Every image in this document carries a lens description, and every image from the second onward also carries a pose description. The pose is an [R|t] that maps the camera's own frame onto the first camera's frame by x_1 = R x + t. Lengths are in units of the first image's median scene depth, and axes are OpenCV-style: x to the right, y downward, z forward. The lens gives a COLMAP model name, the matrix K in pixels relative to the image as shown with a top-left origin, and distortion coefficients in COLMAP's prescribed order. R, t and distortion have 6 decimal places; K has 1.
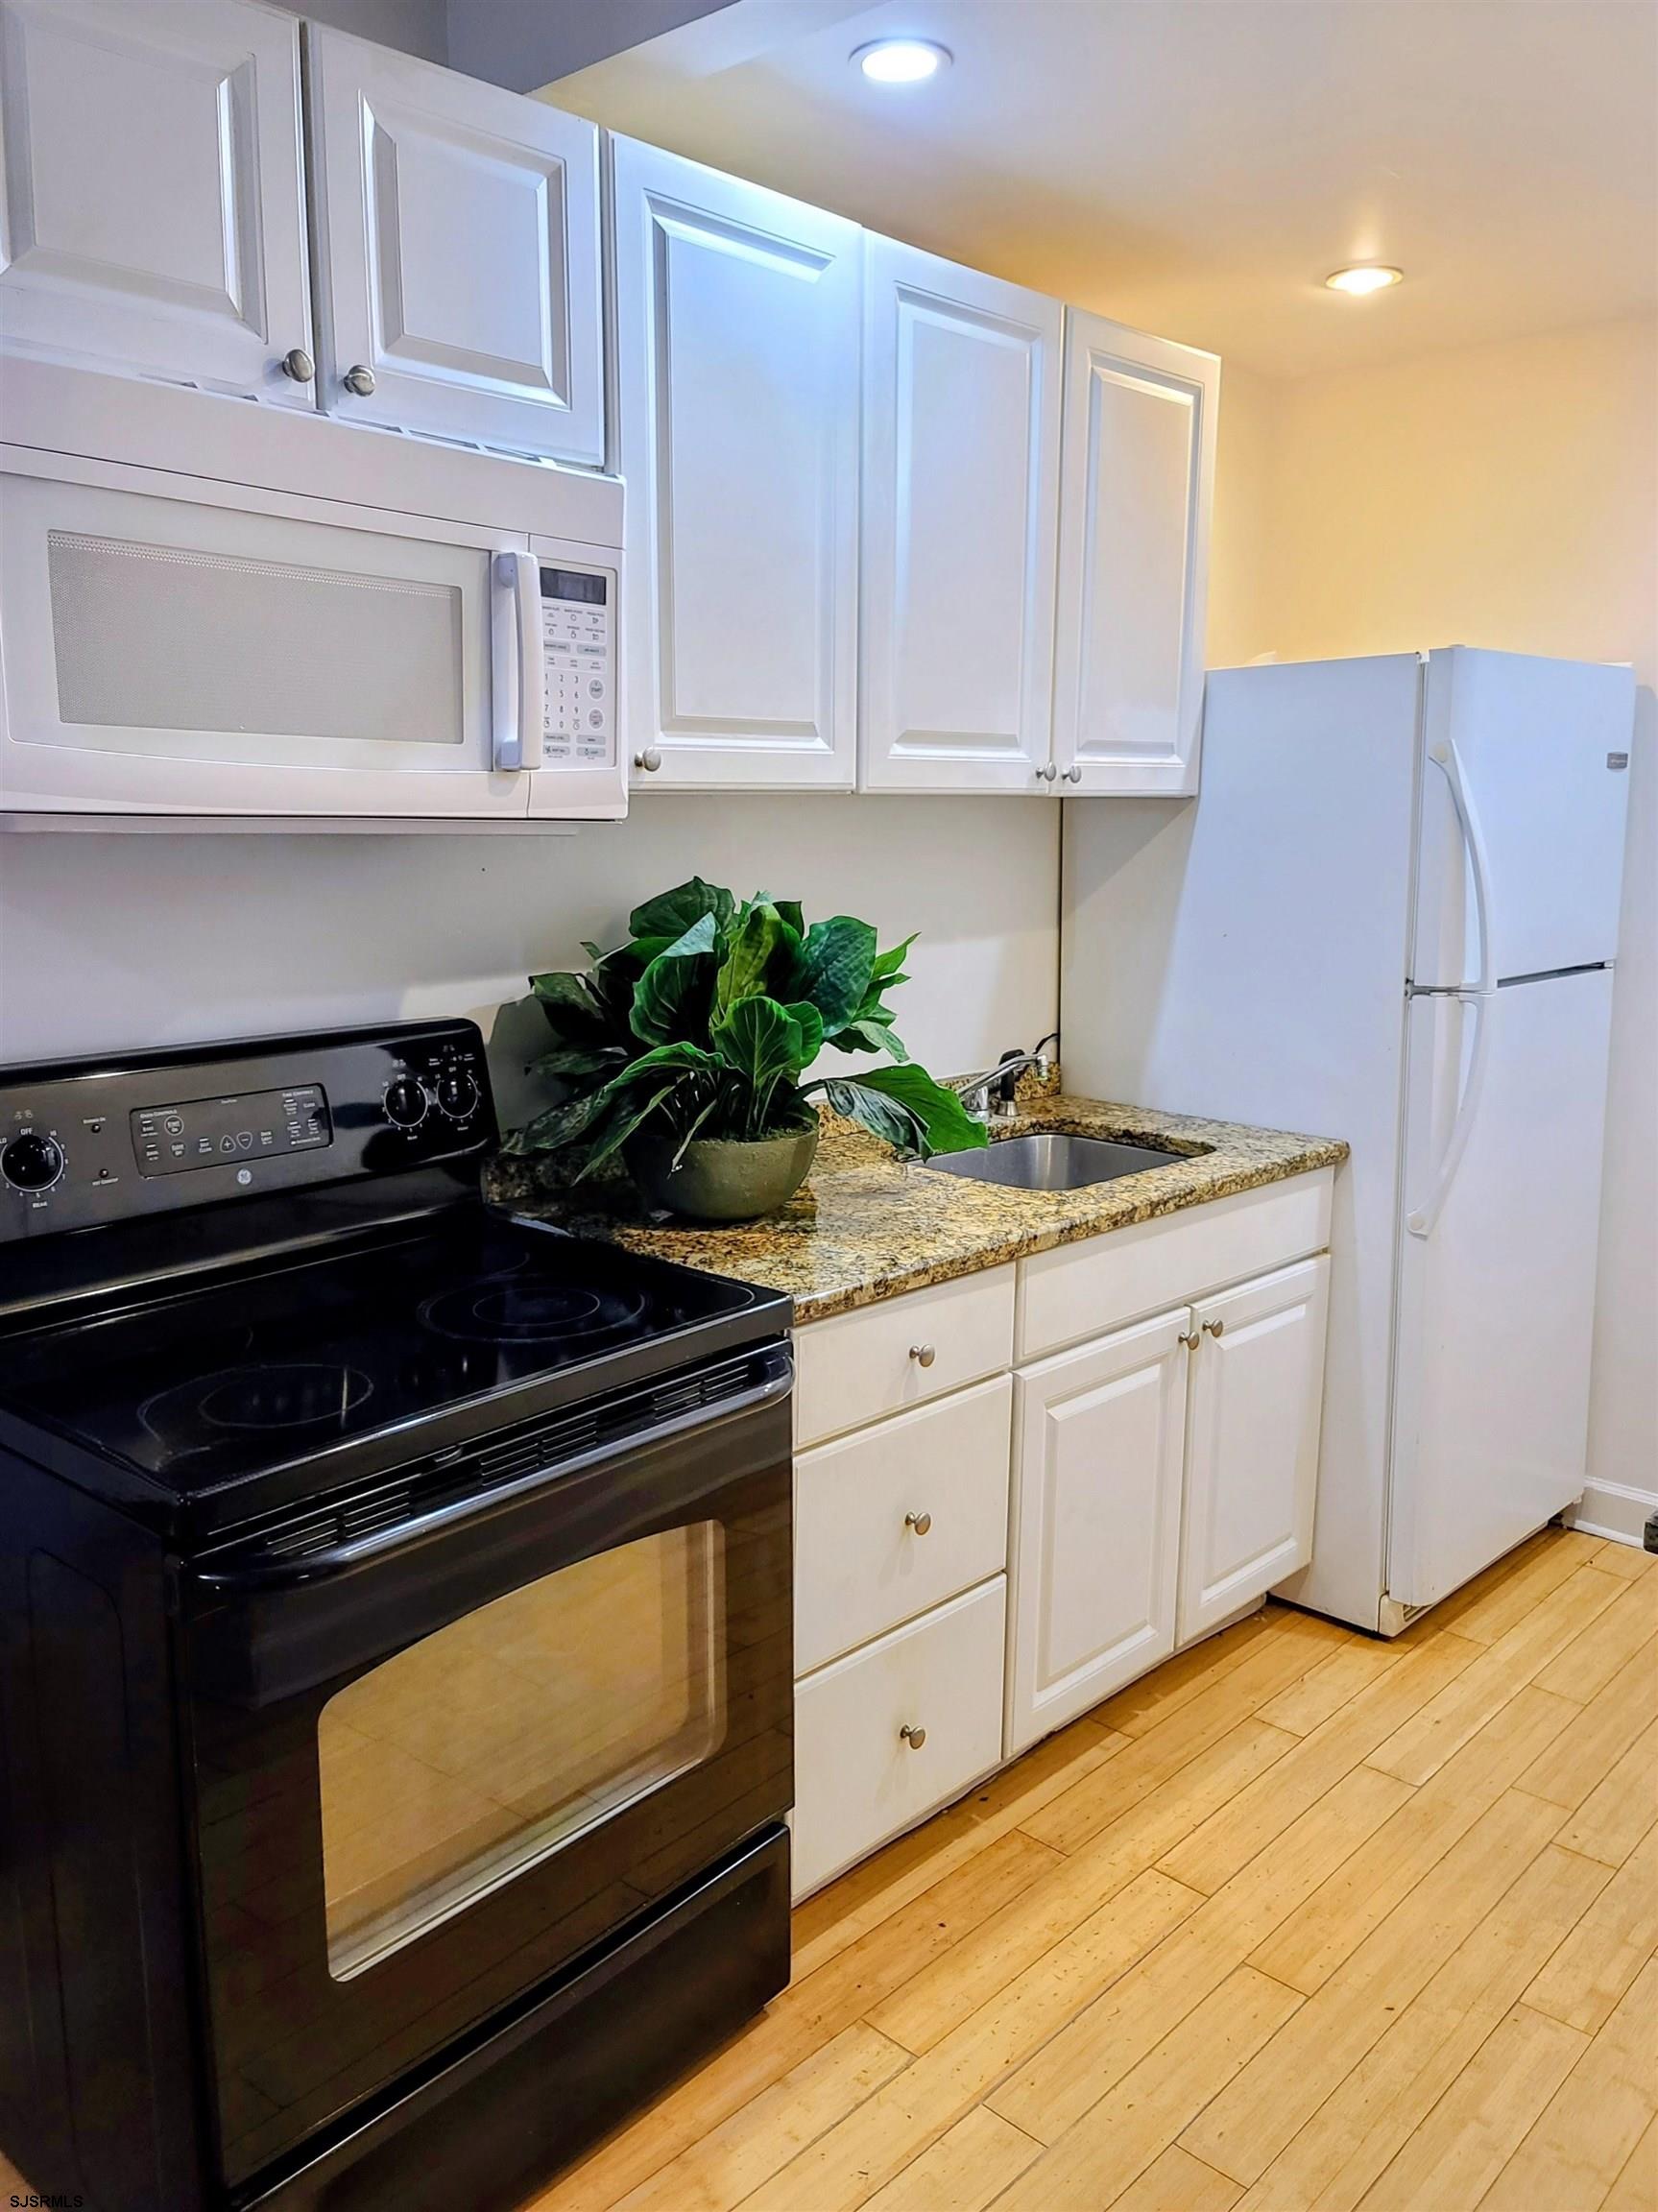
lens RADIAL K [[1675.5, 0, 824.8], [0, 1675.5, 1096.6], [0, 0, 1]] dist [0.063670, -0.061146]
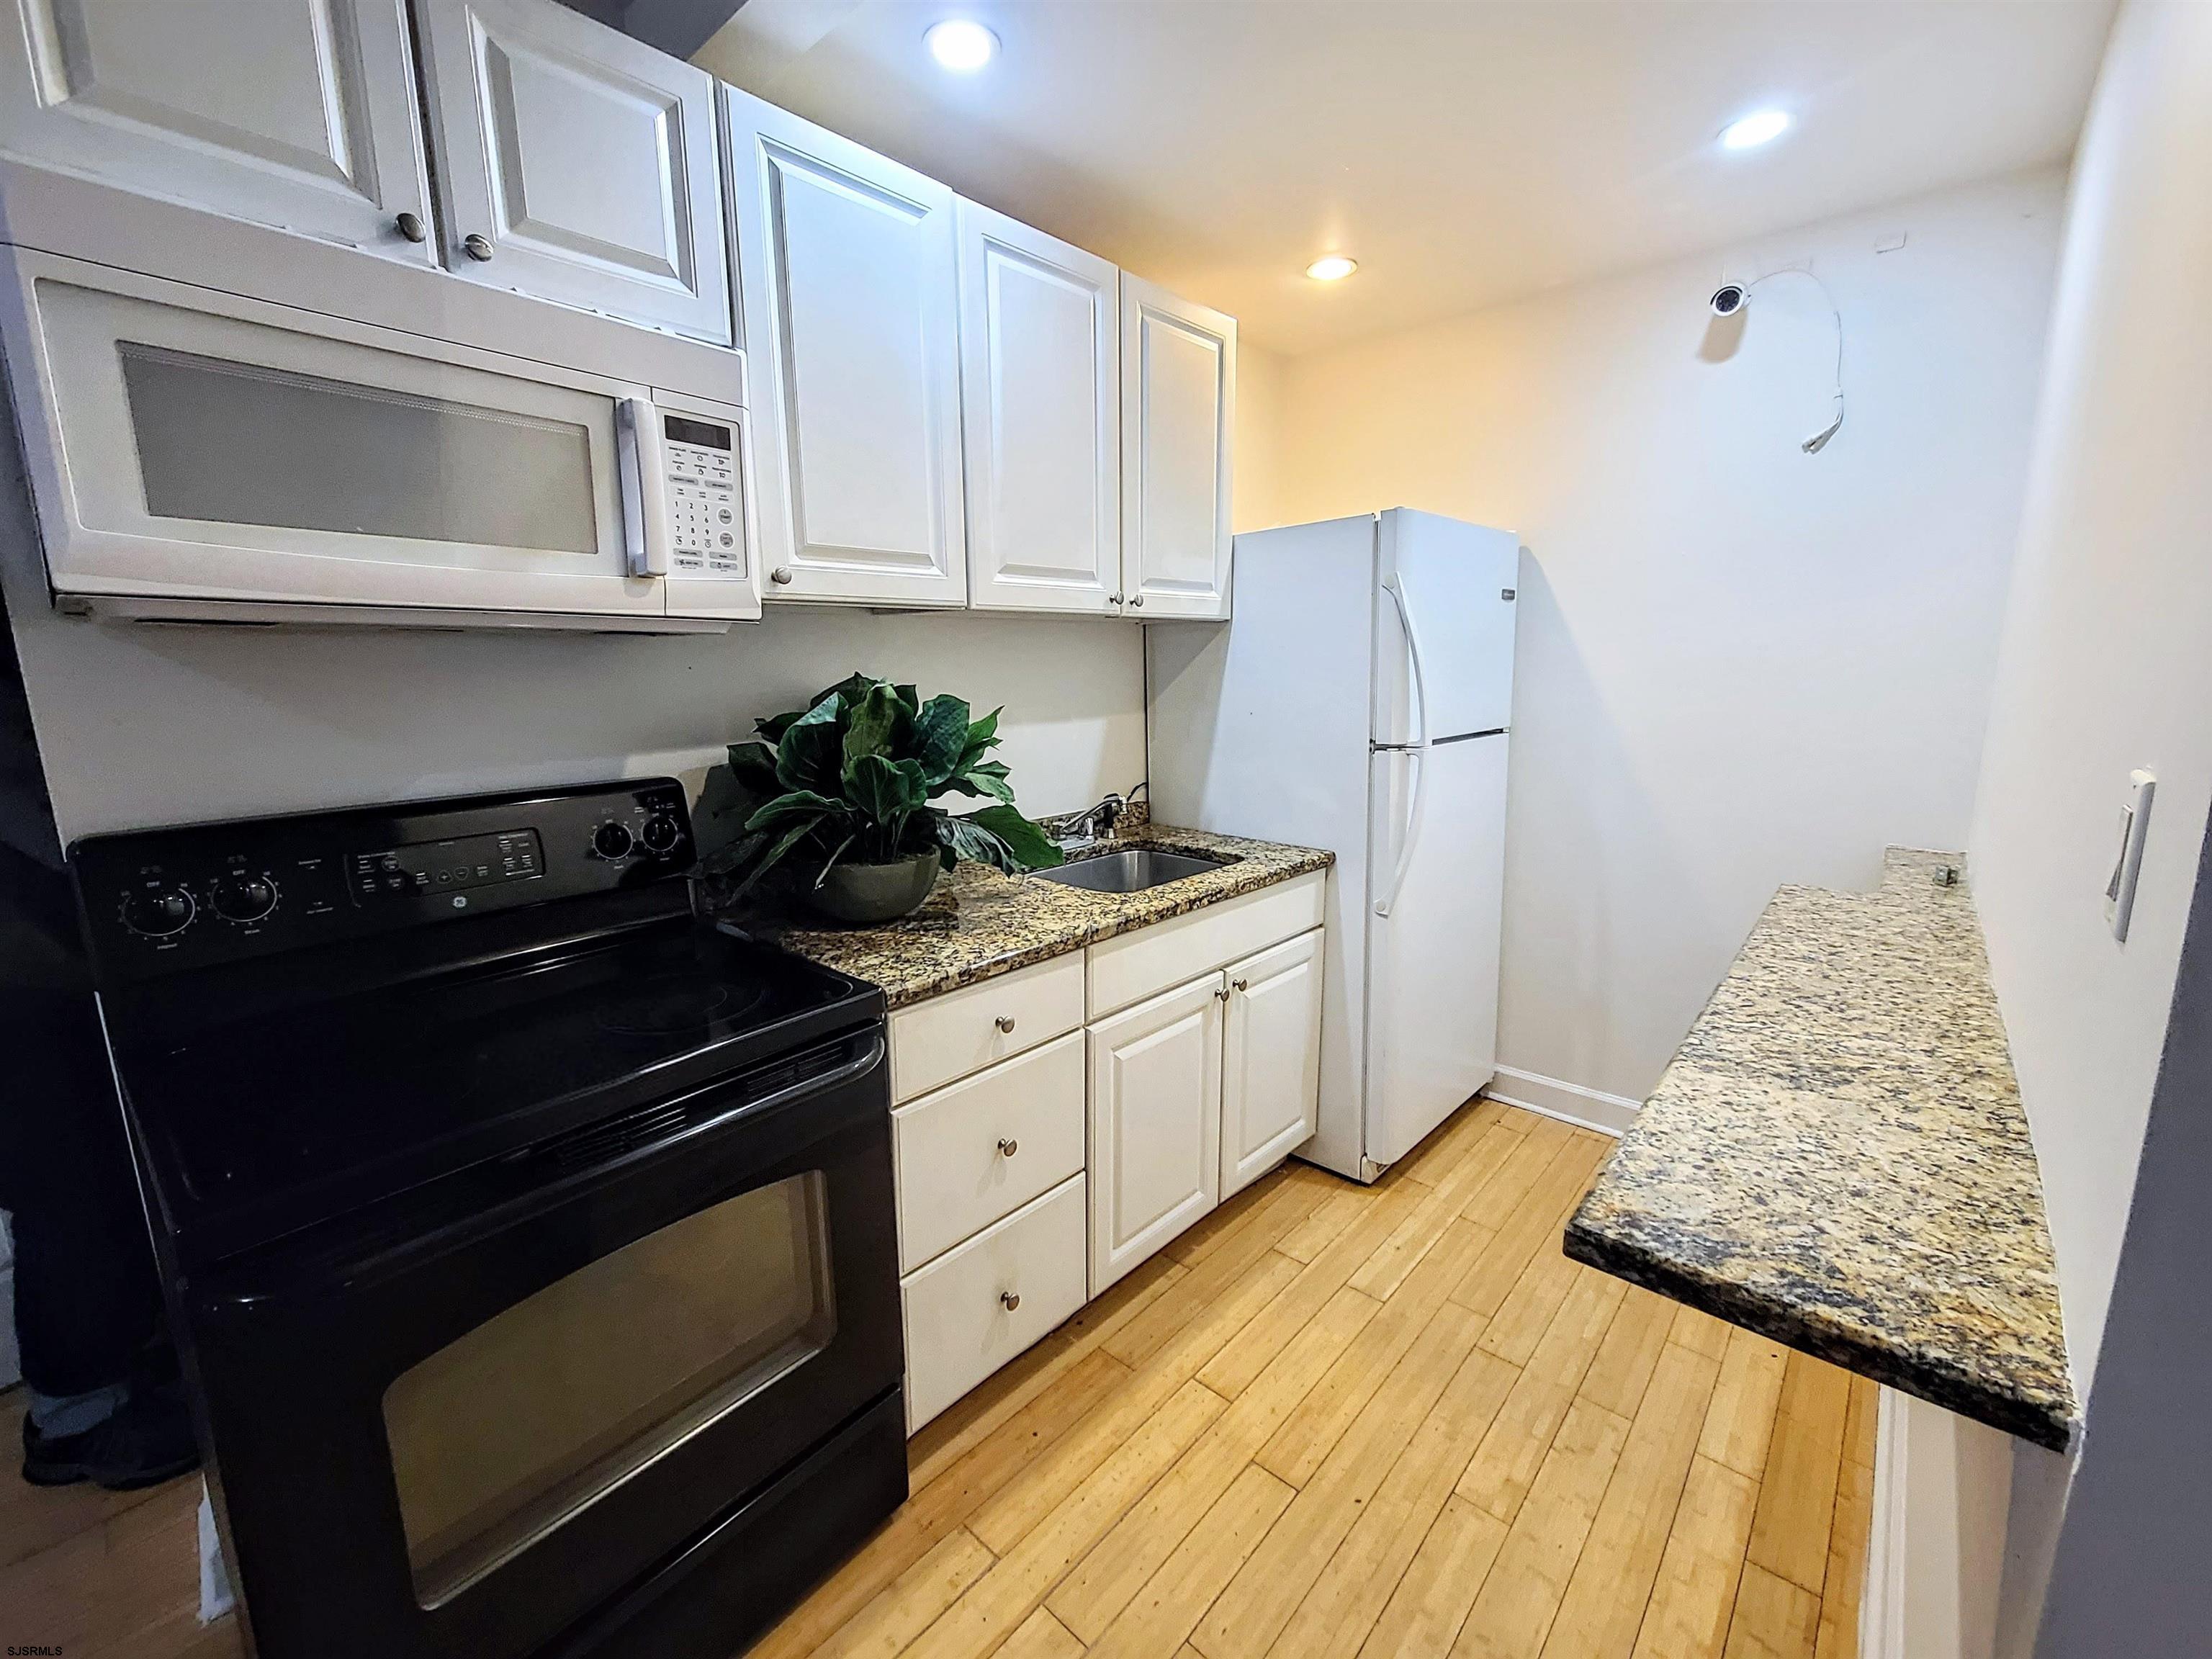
lens RADIAL K [[916.0, 0, 1086.0], [0, 916.0, 829.8], [0, 0, 1]] dist [-0.002142, 0.000791]
pose [[0.999769, -0.019673, 0.008697, 0.113812], [0.019618, 0.999787, 0.006339, -0.002212], [-0.008820, -0.006167, 0.999942, 0.265107]]
